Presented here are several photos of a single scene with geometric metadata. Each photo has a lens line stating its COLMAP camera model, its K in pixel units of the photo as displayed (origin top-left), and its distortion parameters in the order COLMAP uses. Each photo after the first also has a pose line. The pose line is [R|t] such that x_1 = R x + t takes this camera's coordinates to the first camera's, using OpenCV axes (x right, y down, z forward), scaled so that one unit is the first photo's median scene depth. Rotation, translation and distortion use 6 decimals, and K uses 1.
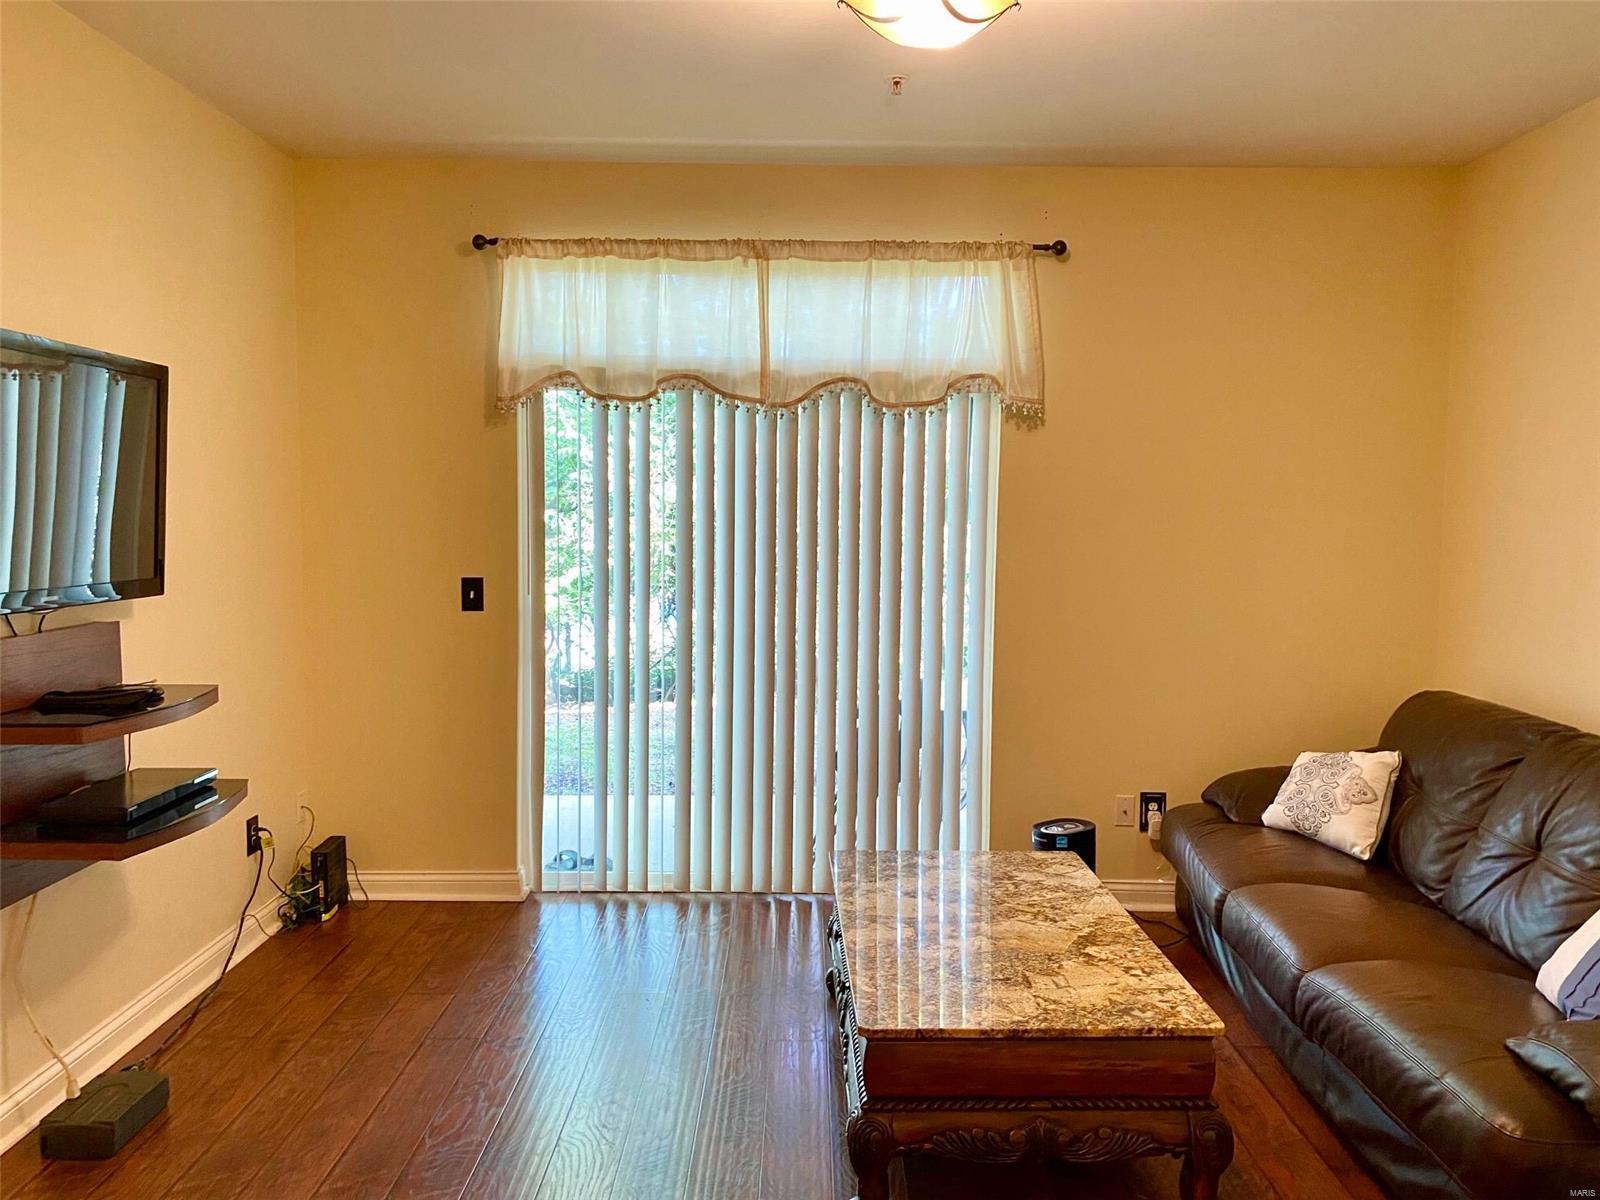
lens RADIAL K [[1198.7, 0, 800.0], [0, 1198.7, 600.0], [0, 0, 1]] dist [0.112055, -0.255018]
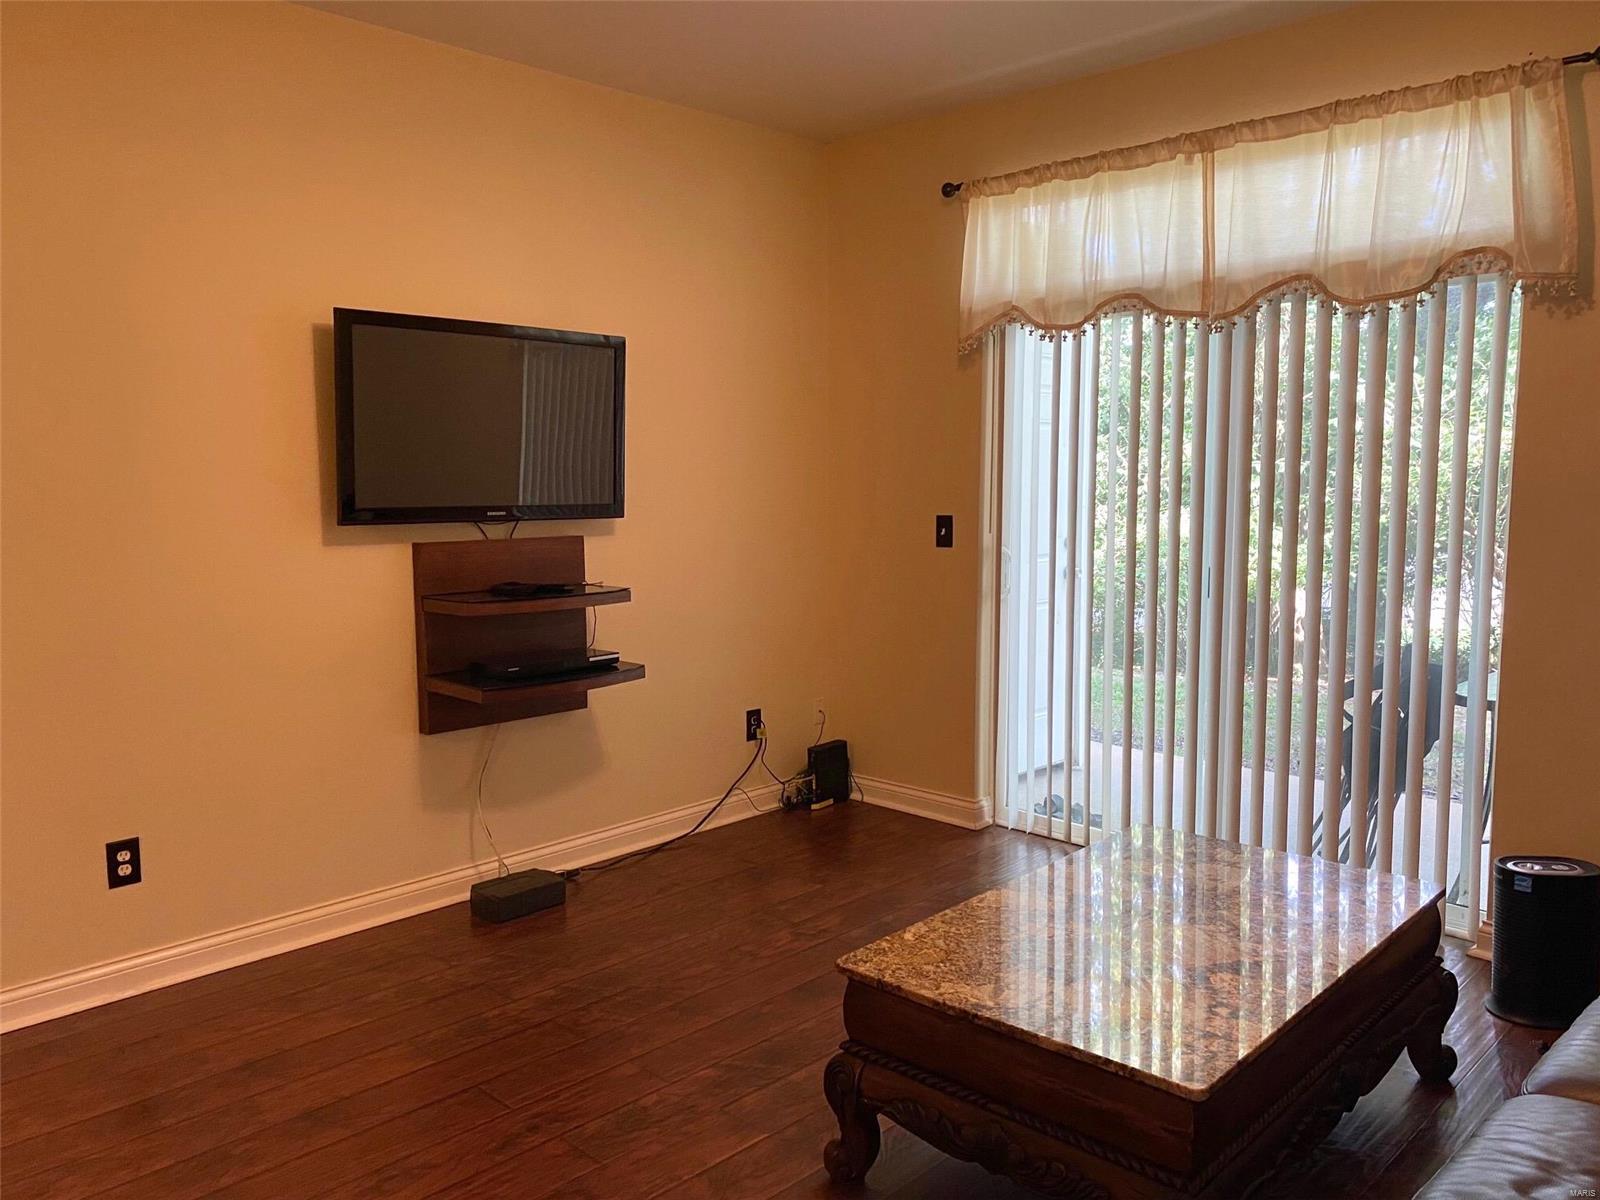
lens RADIAL K [[1212.0, 0, 798.5], [0, 1212.0, 606.8], [0, 0, 1]] dist [-0.006186, -0.011861]
pose [[0.710245, 0.061953, -0.701223, 0.391824], [-0.036617, 0.998023, 0.051087, 0.012467], [0.703002, -0.010607, 0.711109, 0.167704]]
